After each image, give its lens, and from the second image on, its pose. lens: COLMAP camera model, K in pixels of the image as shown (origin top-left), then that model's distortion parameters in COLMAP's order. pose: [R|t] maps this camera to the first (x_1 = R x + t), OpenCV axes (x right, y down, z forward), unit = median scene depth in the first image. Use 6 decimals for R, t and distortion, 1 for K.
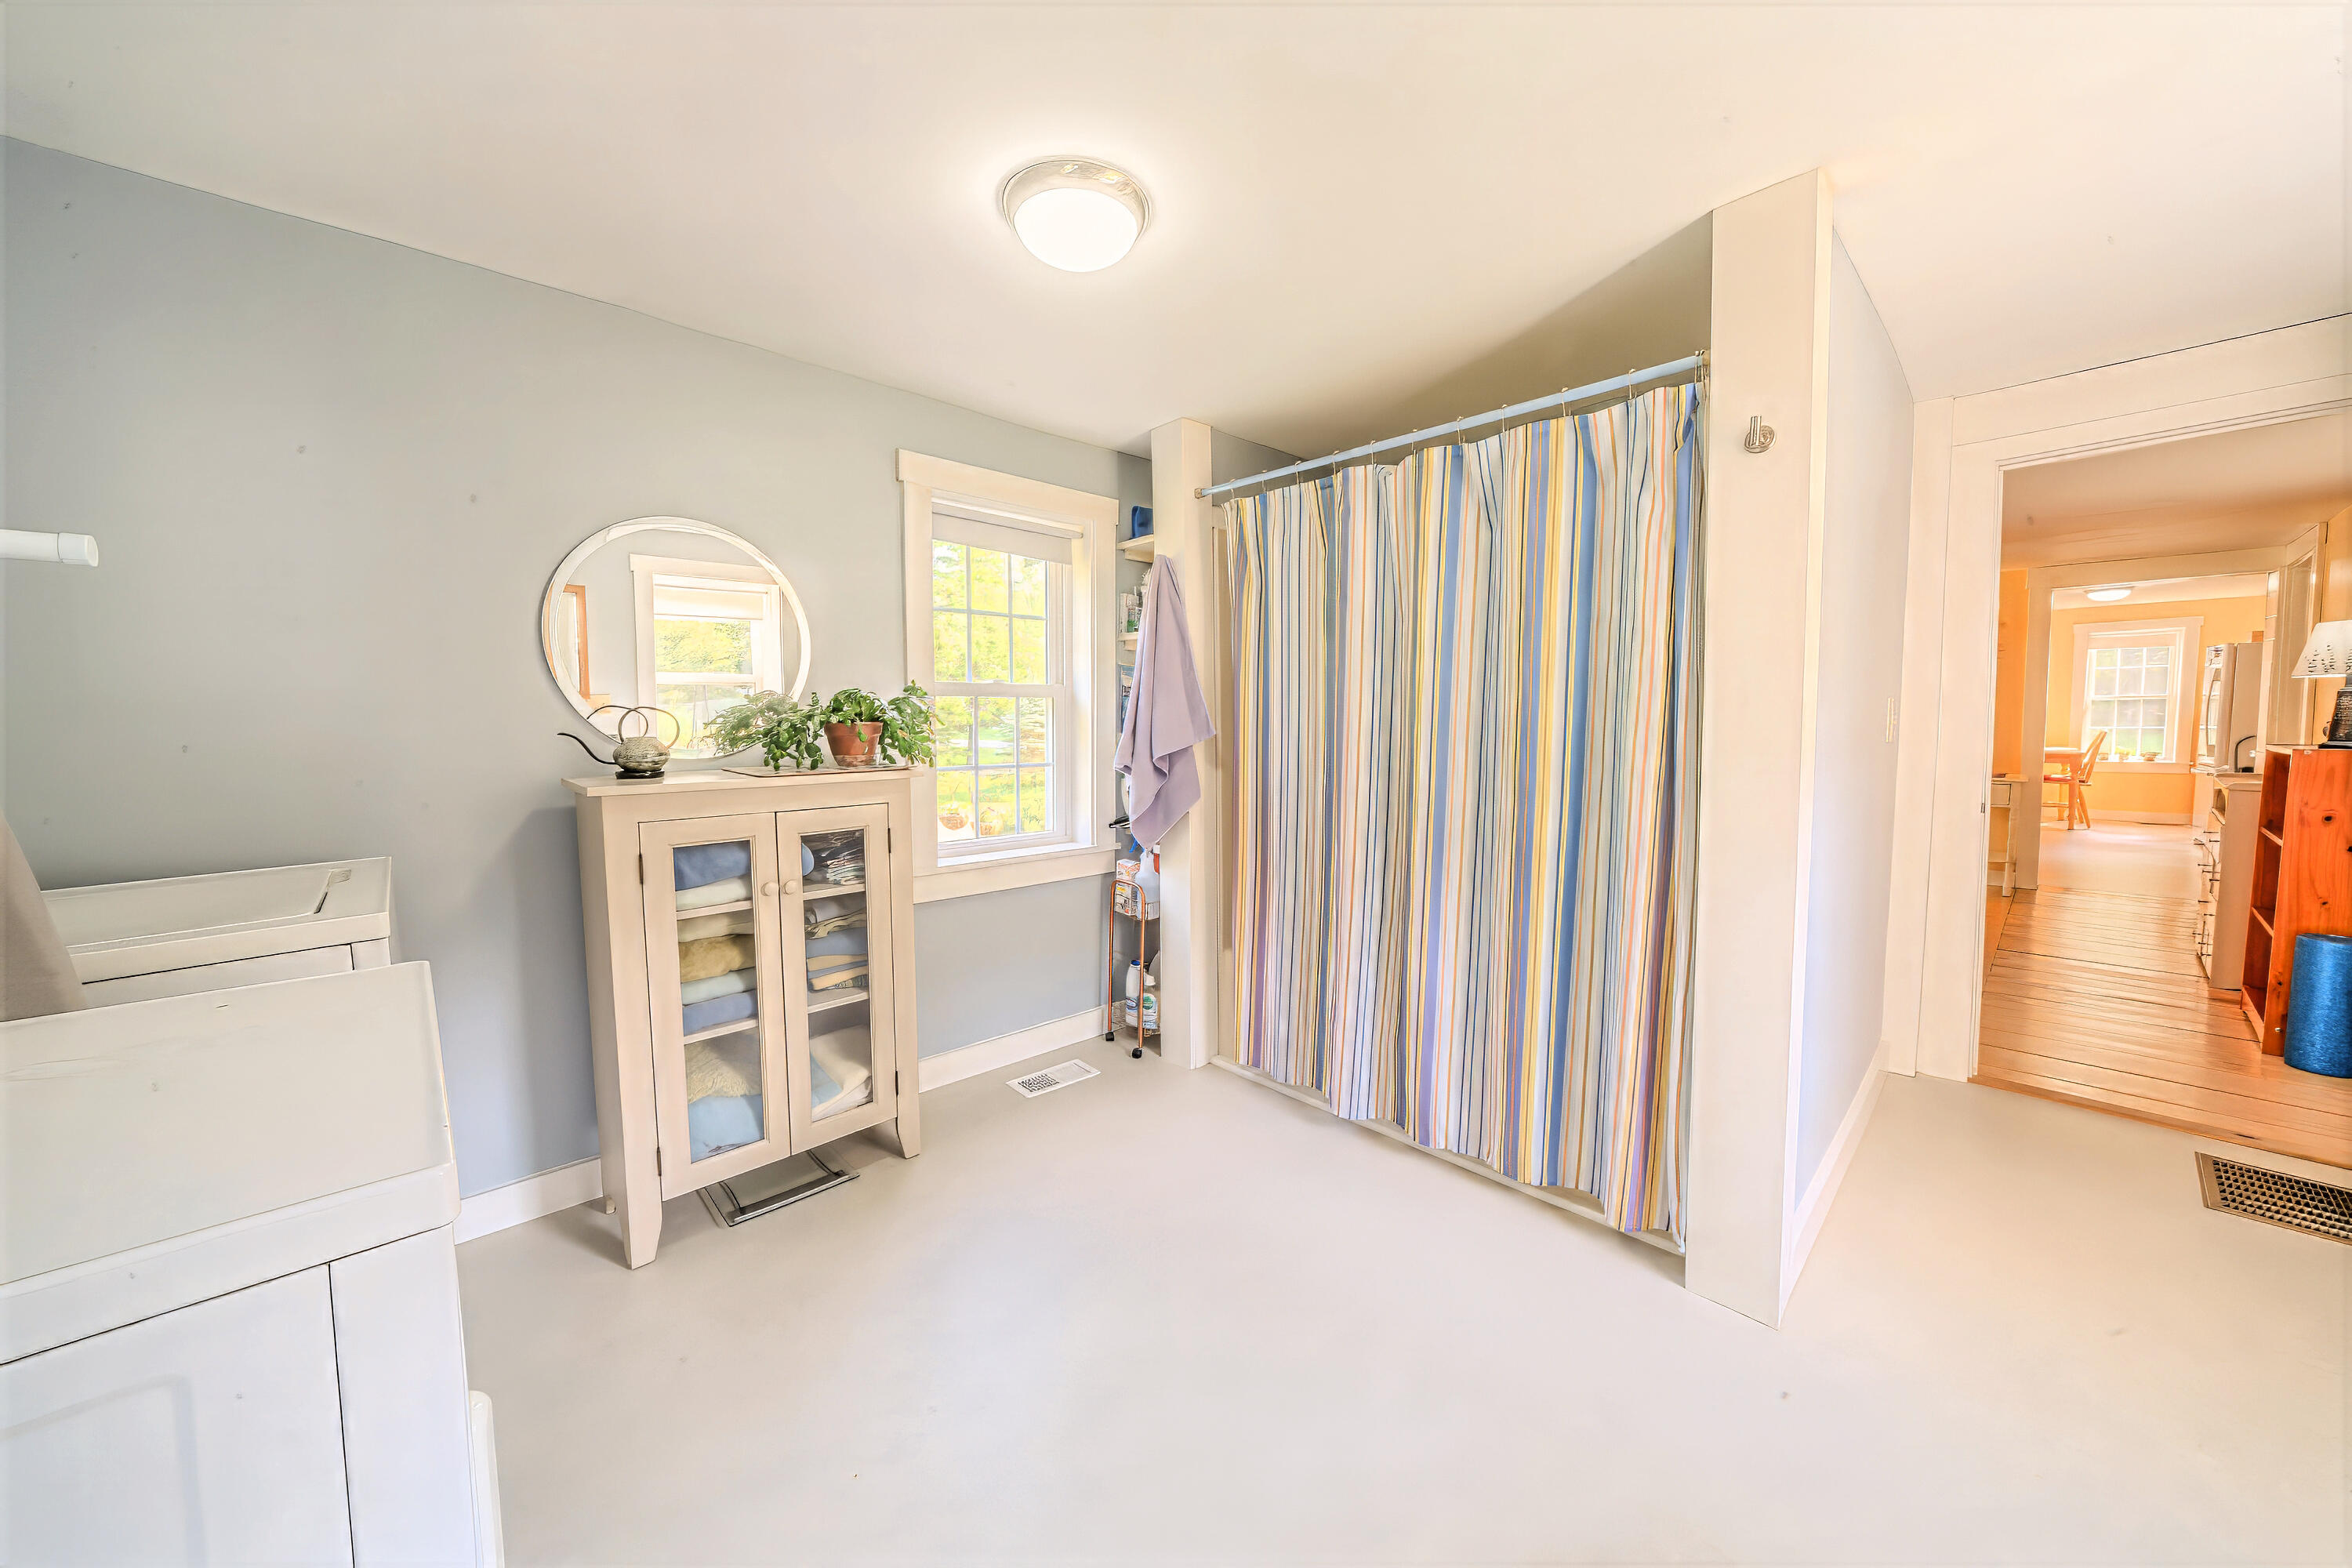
lens RADIAL K [[824.2, 0, 1174.4], [0, 824.2, 756.3], [0, 0, 1]] dist [-0.000846, -0.000106]
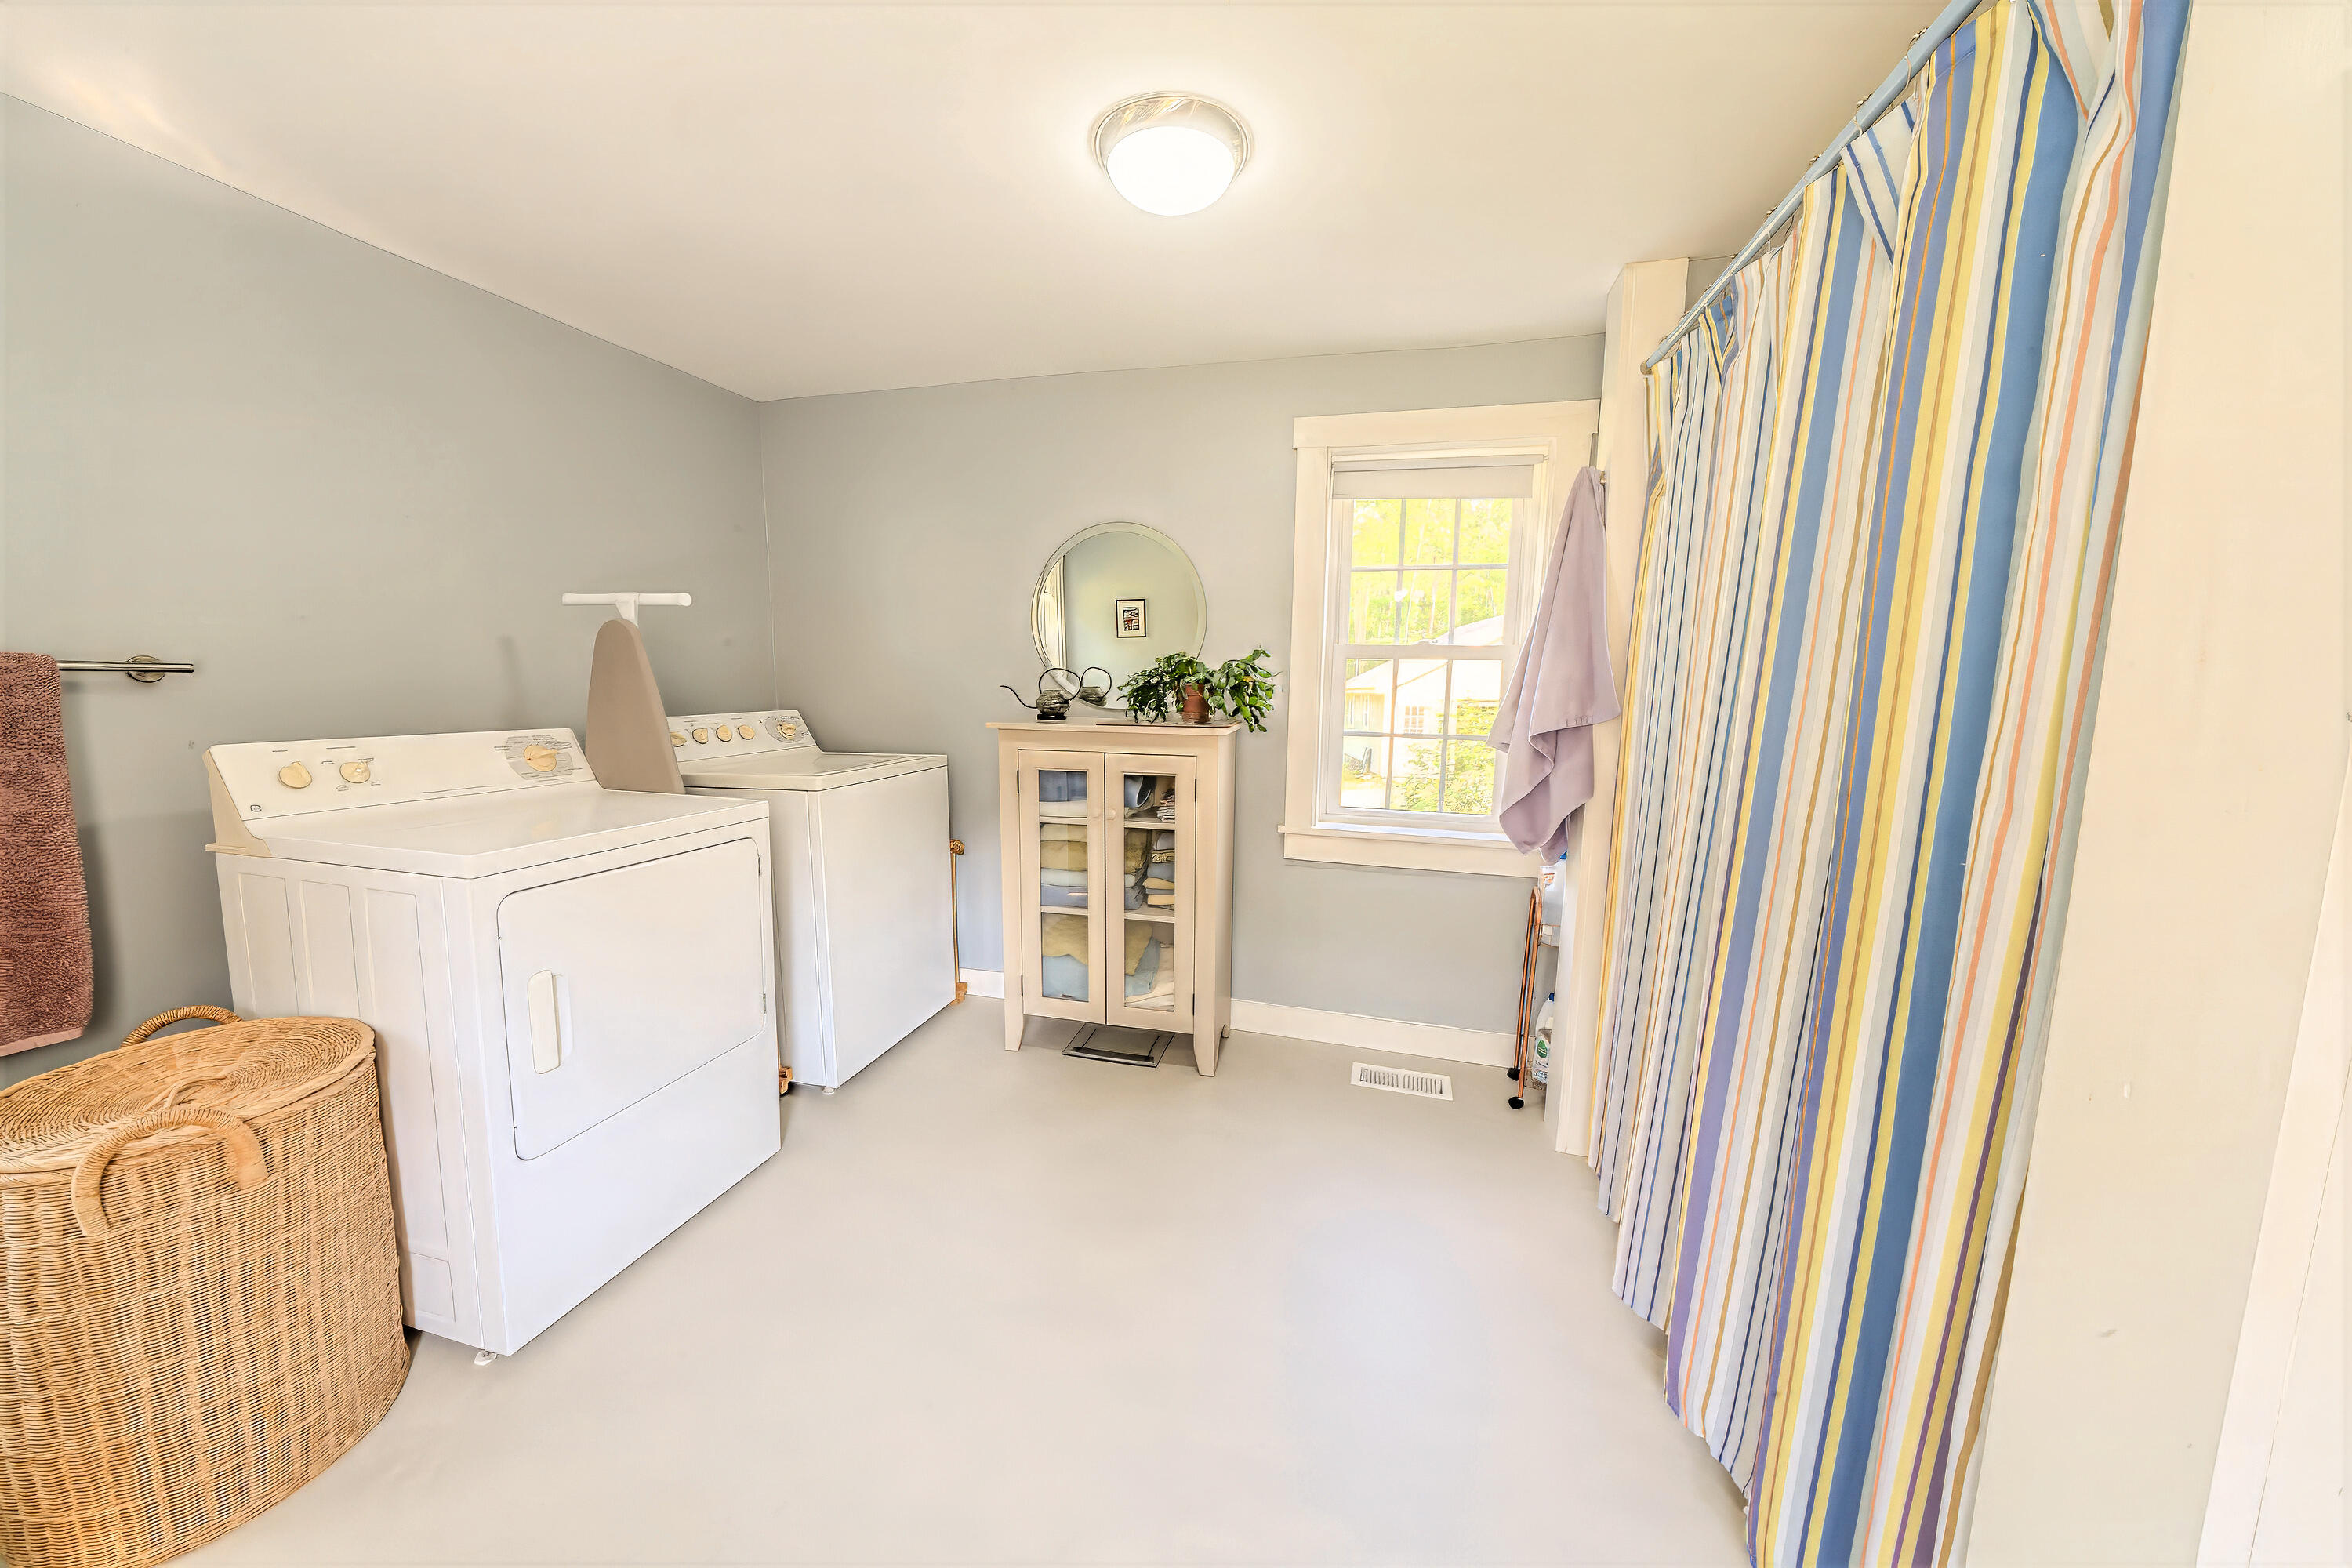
lens RADIAL K [[824.2, 0, 1174.4], [0, 824.2, 756.3], [0, 0, 1]] dist [-0.000846, -0.000106]
pose [[0.531297, 0.102098, -0.841011, 0.612858], [-0.058014, 0.994766, 0.084114, -0.038434], [0.845197, 0.004101, 0.534440, 0.408667]]
